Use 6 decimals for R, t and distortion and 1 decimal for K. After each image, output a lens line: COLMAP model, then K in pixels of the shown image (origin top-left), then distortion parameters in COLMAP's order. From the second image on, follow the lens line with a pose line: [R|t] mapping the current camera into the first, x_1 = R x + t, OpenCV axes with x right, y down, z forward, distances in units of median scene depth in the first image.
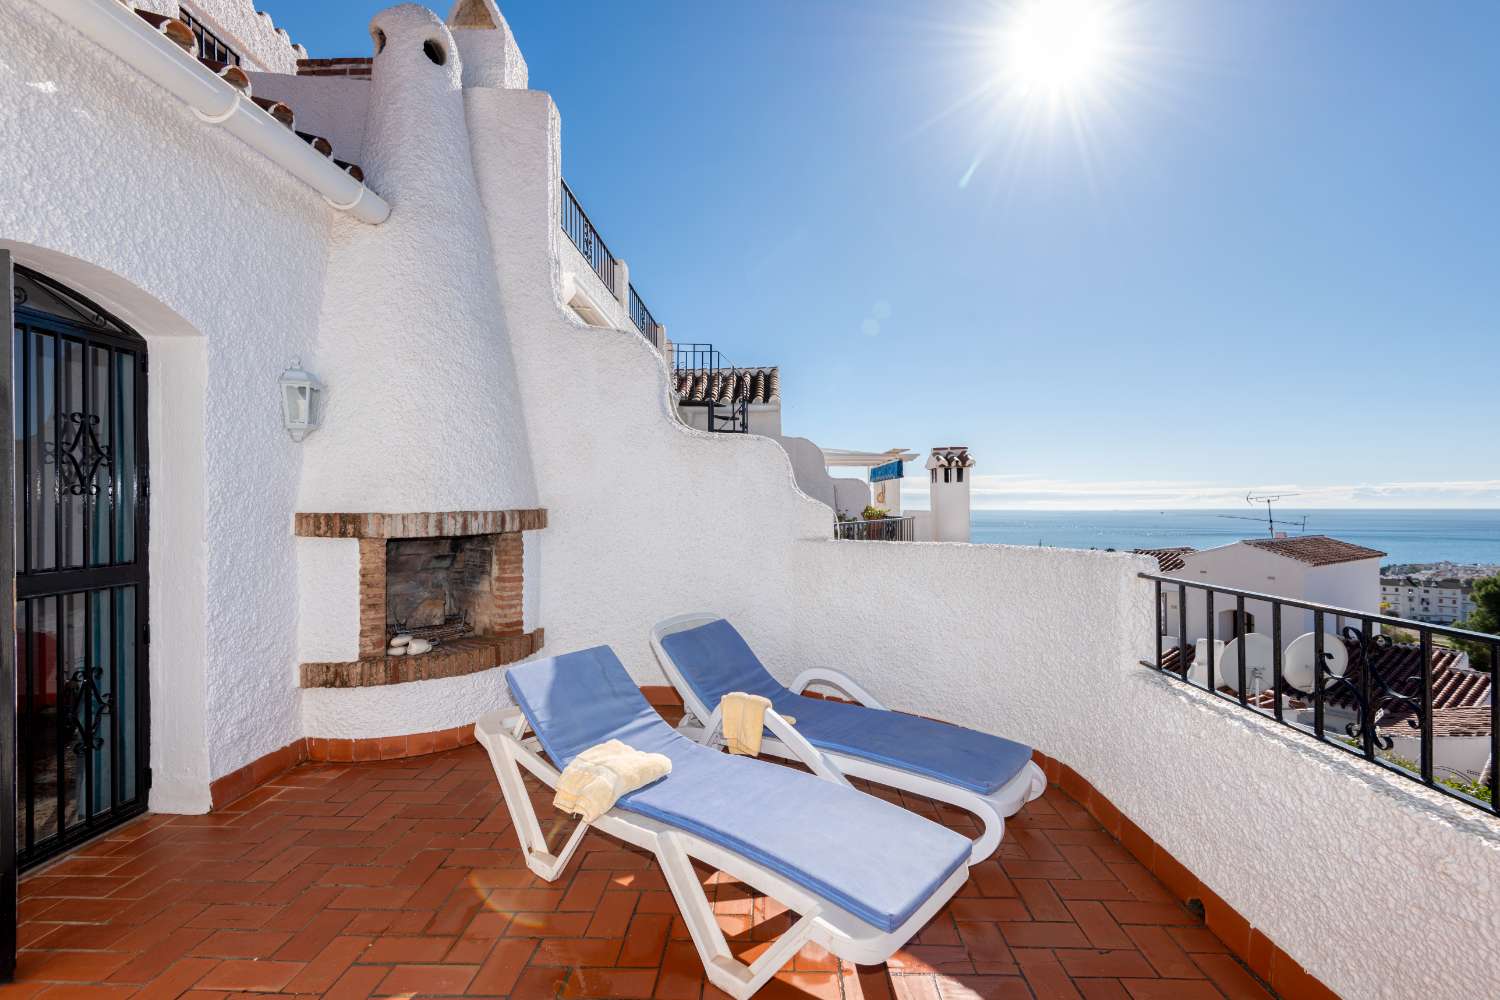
lens RADIAL K [[694.7, 0, 768.3], [0, 694.7, 501.6], [0, 0, 1]] dist [0.019044, -0.010278]
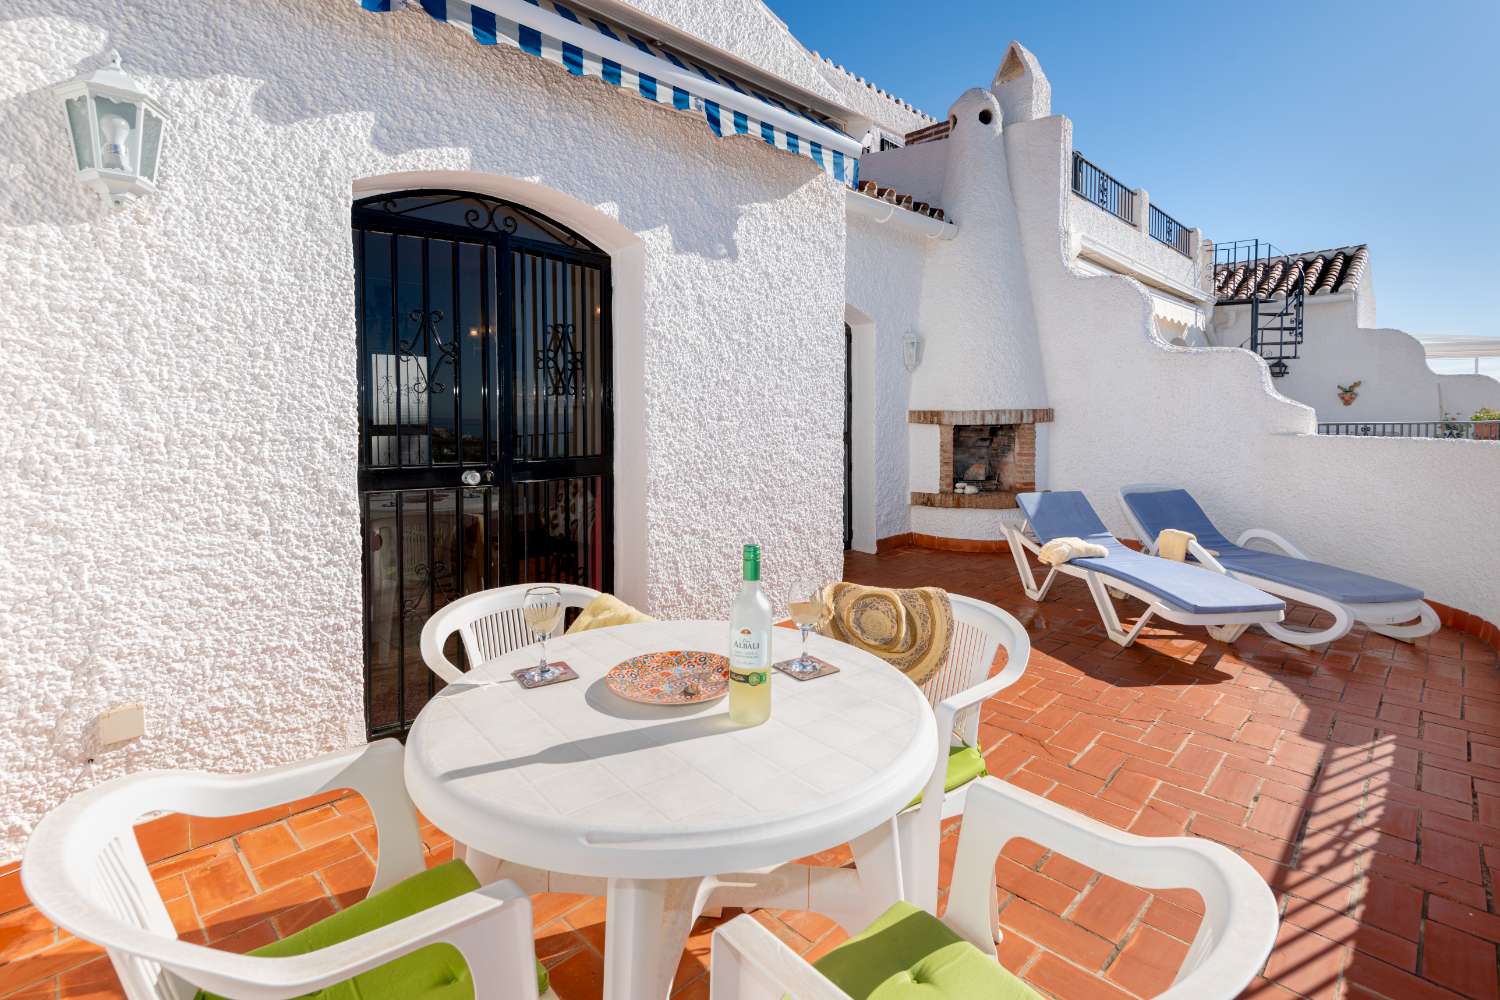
lens RADIAL K [[694.7, 0, 741.5], [0, 694.7, 437.1], [0, 0, 1]] dist [0.019044, -0.010278]
pose [[0.714243, 0.028939, -0.699299, 0.282400], [0.003454, 0.998987, 0.044869, 0.002501], [0.699889, -0.034462, 0.713419, -0.596169]]
